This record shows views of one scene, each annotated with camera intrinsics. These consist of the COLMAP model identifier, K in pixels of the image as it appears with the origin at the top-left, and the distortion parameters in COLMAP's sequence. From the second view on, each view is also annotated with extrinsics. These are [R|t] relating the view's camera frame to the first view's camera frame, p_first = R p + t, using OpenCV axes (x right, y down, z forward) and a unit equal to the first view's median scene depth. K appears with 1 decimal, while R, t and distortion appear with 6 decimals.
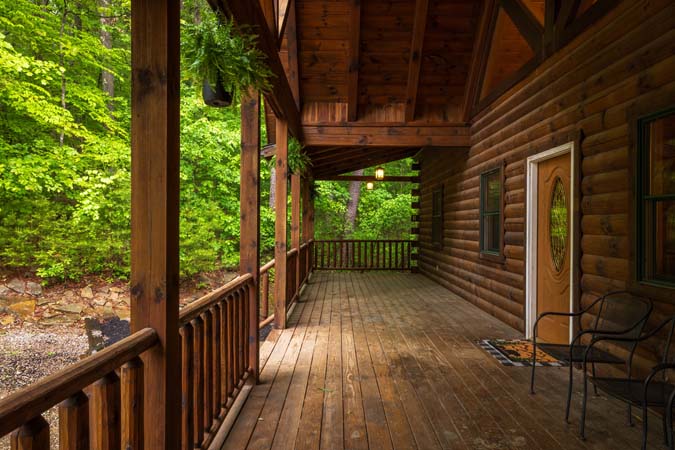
lens RADIAL K [[434.8, 0, 338.3], [0, 434.8, 224.2], [0, 0, 1]] dist [0.008078, 0.004732]
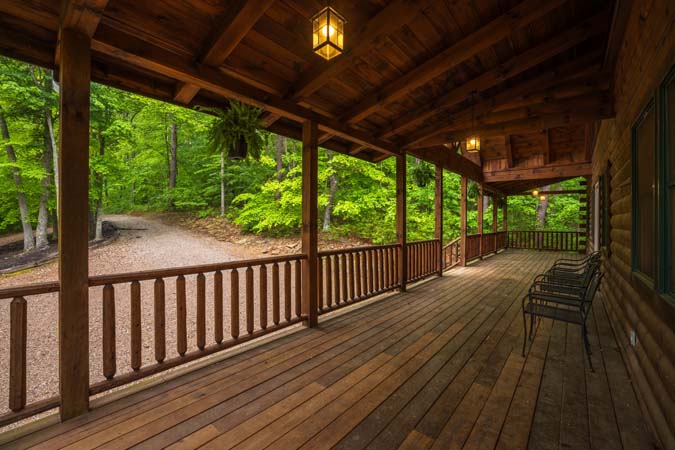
lens RADIAL K [[274.2, 0, 338.3], [0, 274.2, 222.9], [0, 0, 1]] dist [0.000247, 0.000024]
pose [[0.755643, 0.002637, -0.654979, 0.172097], [0.001015, 0.999986, 0.005196, -0.000526], [0.654983, -0.004591, 0.755630, -0.286811]]
